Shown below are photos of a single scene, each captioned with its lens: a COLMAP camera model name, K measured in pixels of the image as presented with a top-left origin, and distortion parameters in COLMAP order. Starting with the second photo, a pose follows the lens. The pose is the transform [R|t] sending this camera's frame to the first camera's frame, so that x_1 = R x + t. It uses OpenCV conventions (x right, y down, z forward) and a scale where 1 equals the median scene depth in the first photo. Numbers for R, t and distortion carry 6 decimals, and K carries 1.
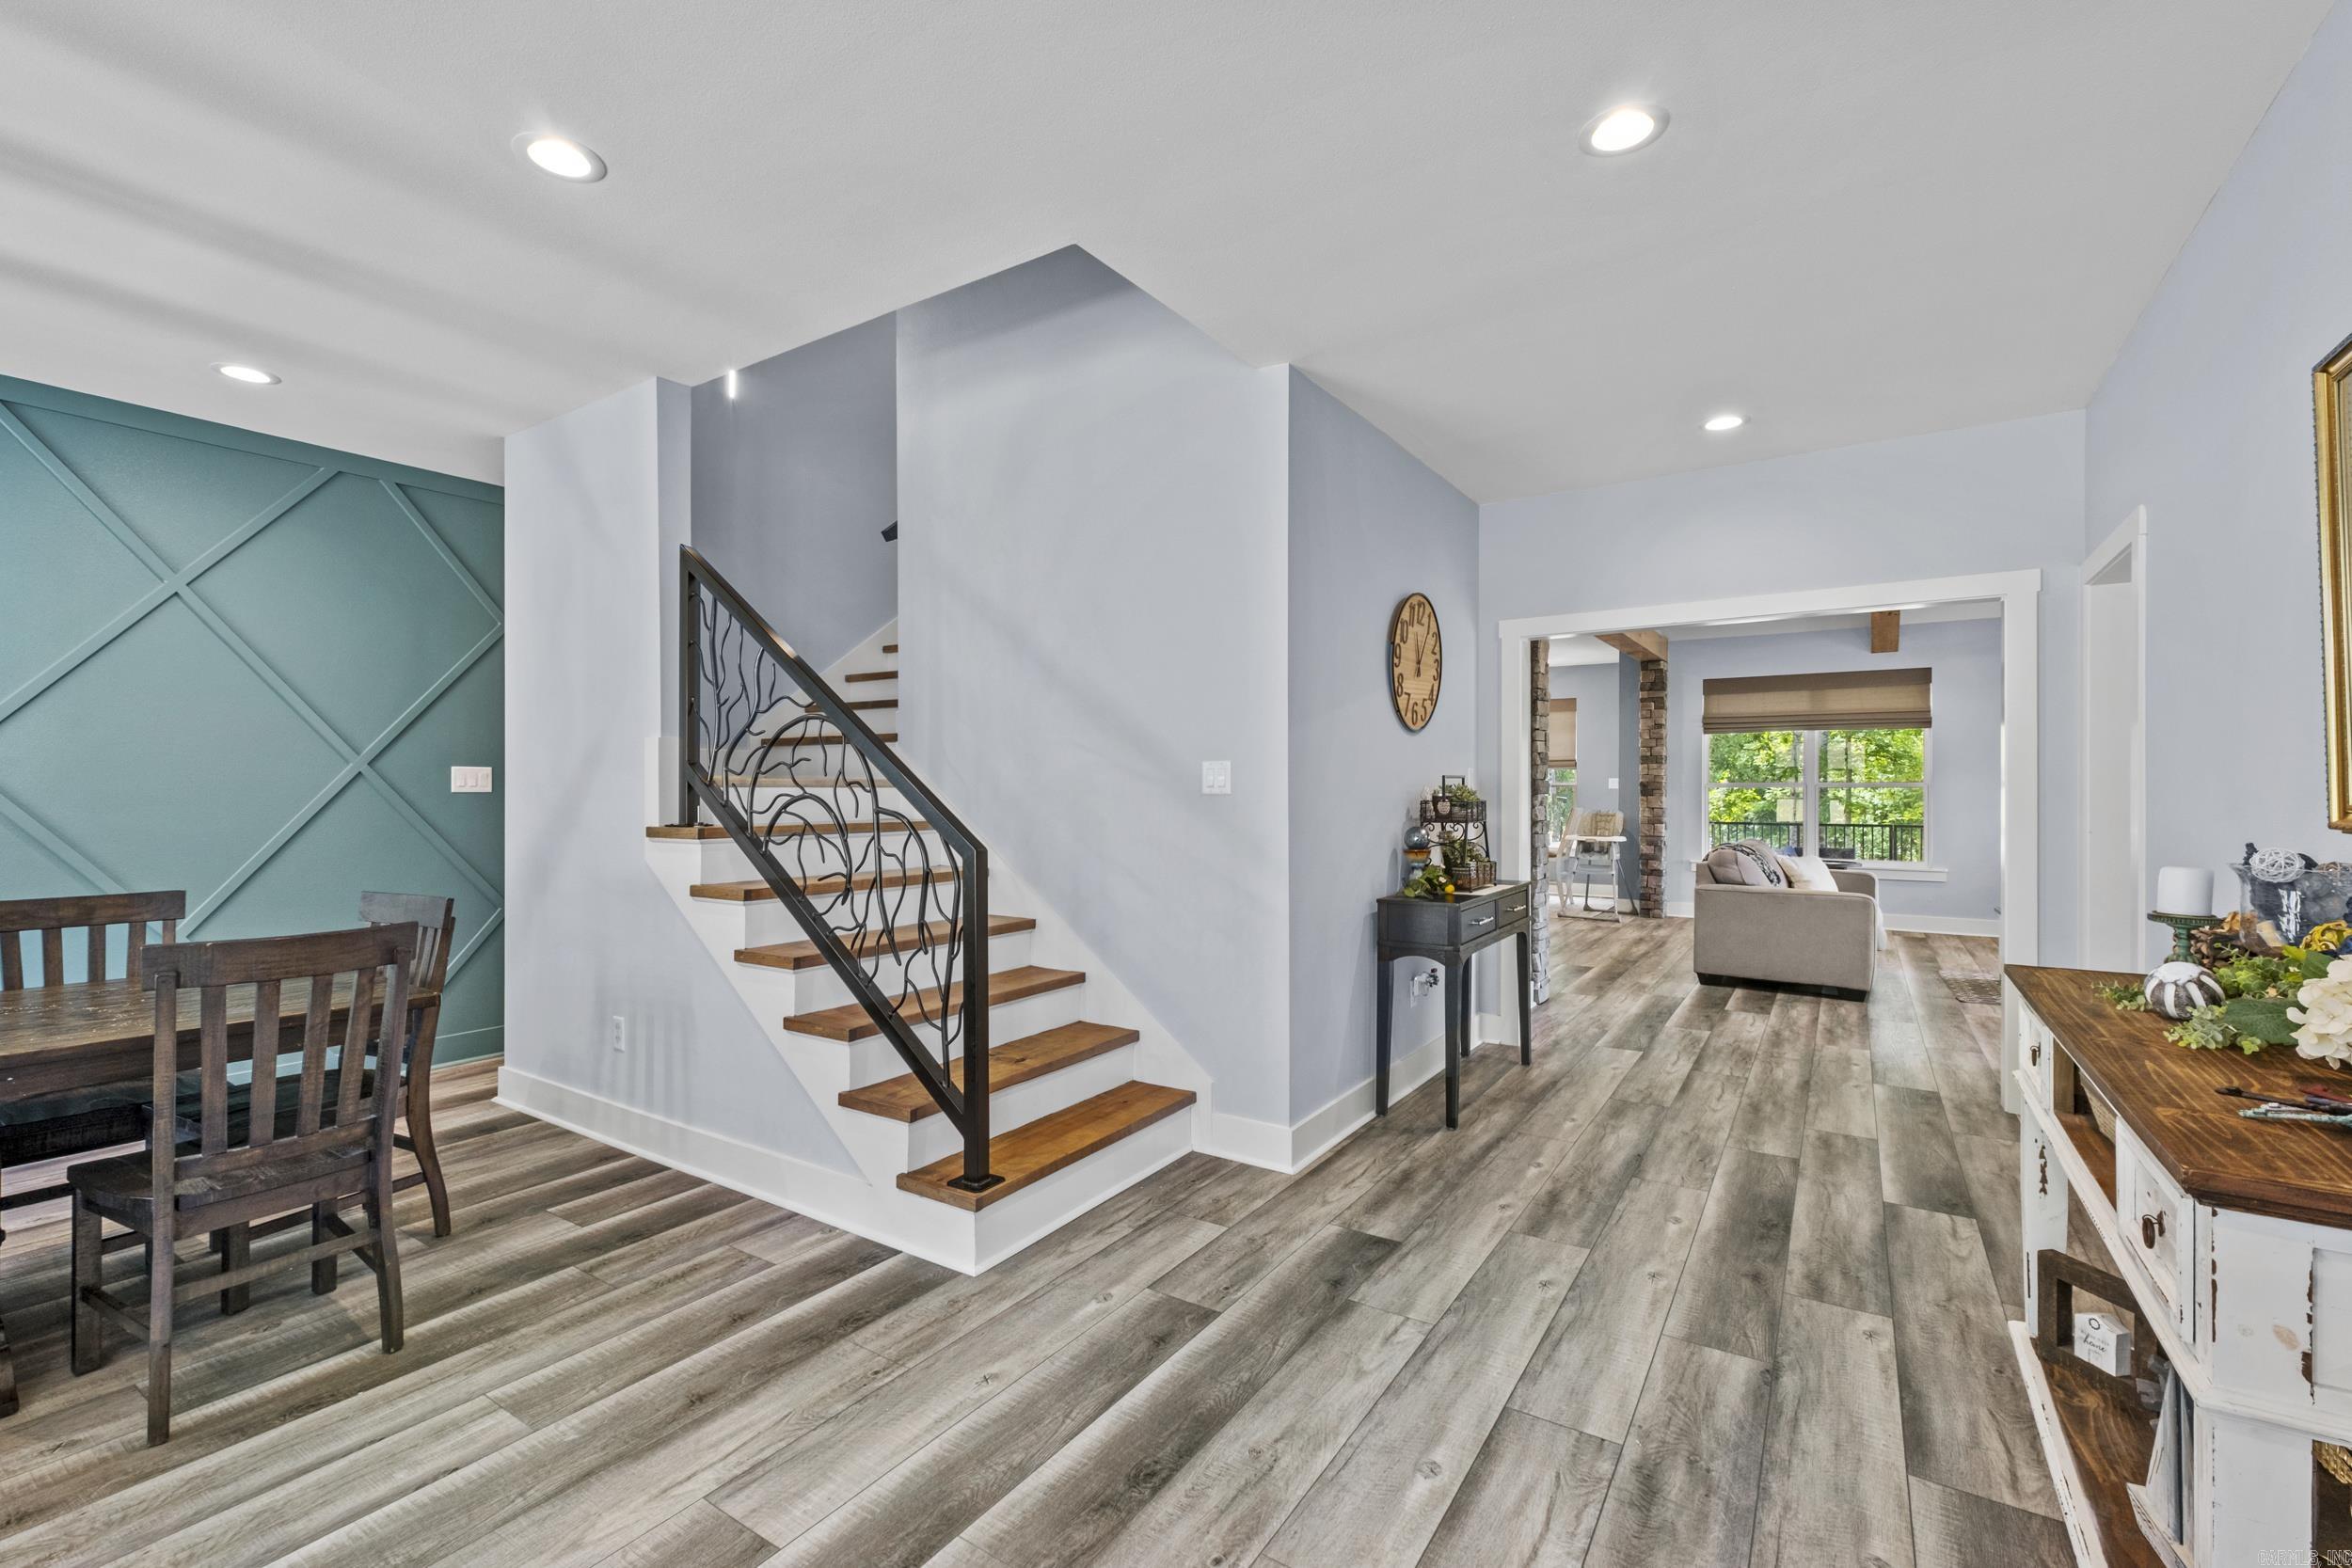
lens RADIAL K [[1043.1, 0, 1178.3], [0, 1043.1, 784.6], [0, 0, 1]] dist [0.002457, 0.001140]
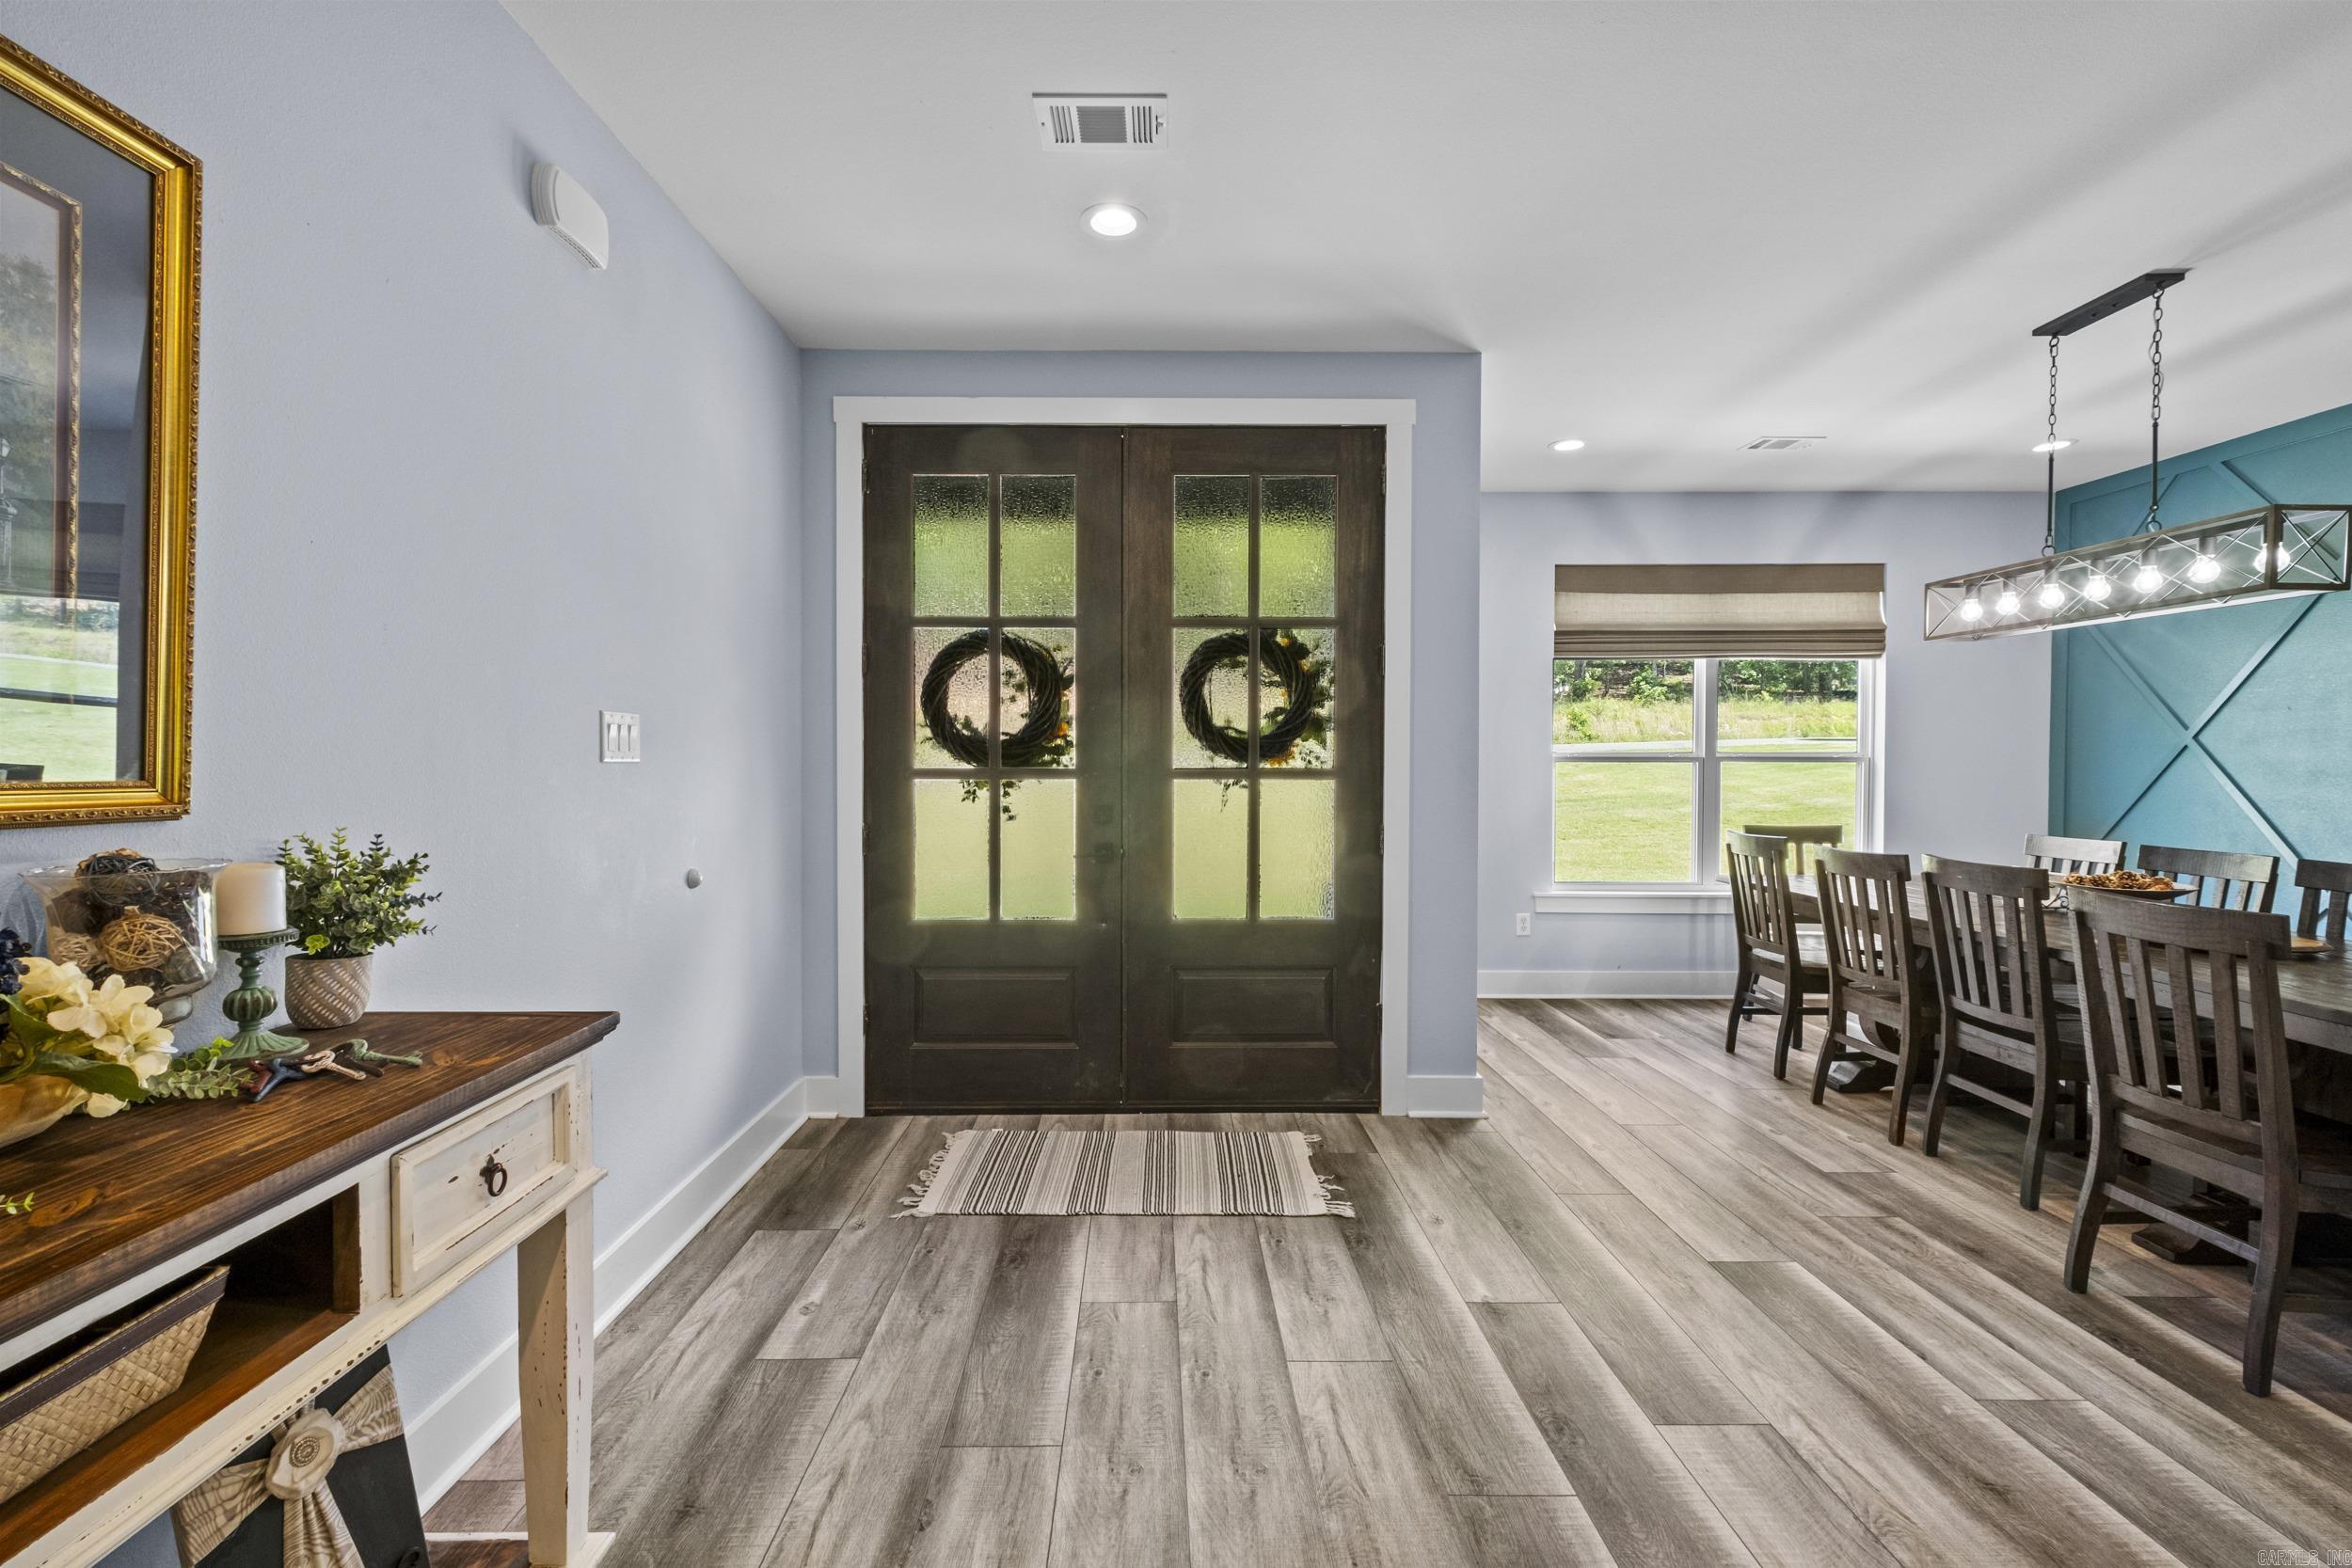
lens RADIAL K [[1043.1, 0, 1171.1], [0, 1043.1, 768.5], [0, 0, 1]] dist [0.002457, 0.001140]
pose [[-0.830818, 0.002126, -0.556540, 0.577886], [-0.001996, 0.999975, 0.006800, 0.004444], [0.556540, 0.006761, -0.830793, 1.375296]]
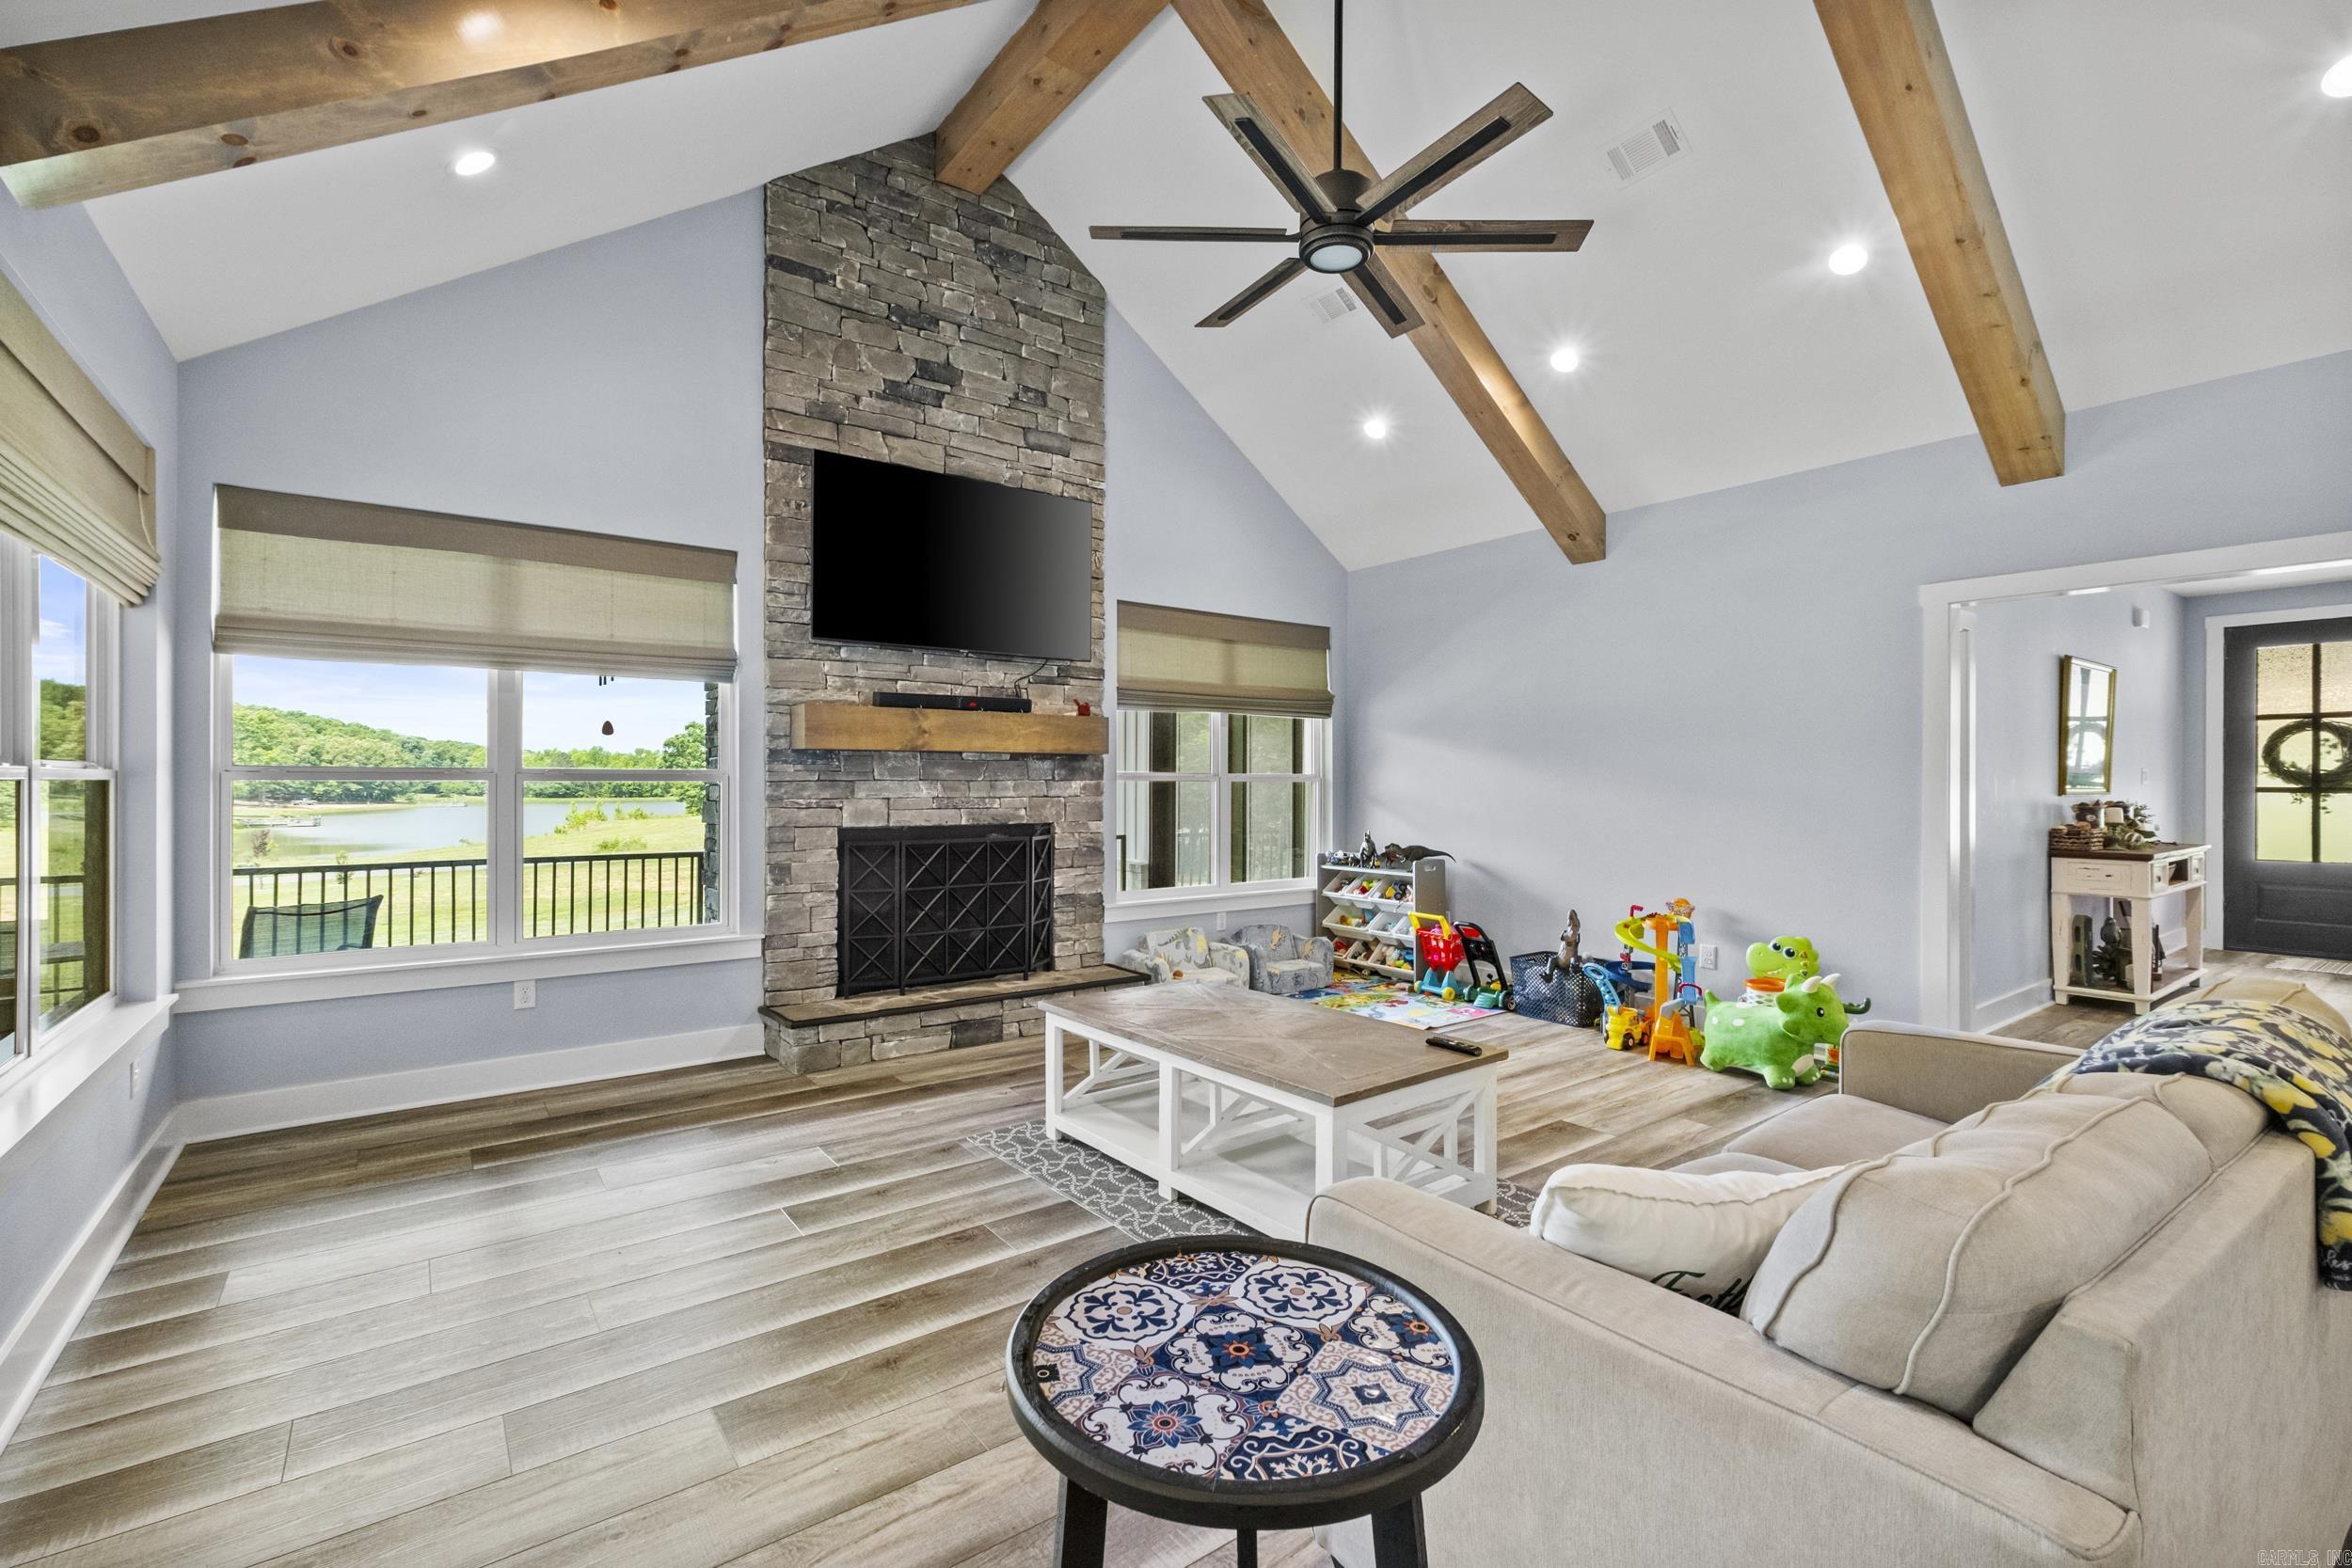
lens RADIAL K [[1043.1, 0, 1119.1], [0, 1043.1, 779.8], [0, 0, 1]] dist [0.002457, 0.001140]
pose [[-0.933357, 0.000977, 0.358948, 1.484361], [-0.000819, 0.999988, -0.004851, 0.009437], [-0.358949, -0.004821, -0.933345, 2.980662]]
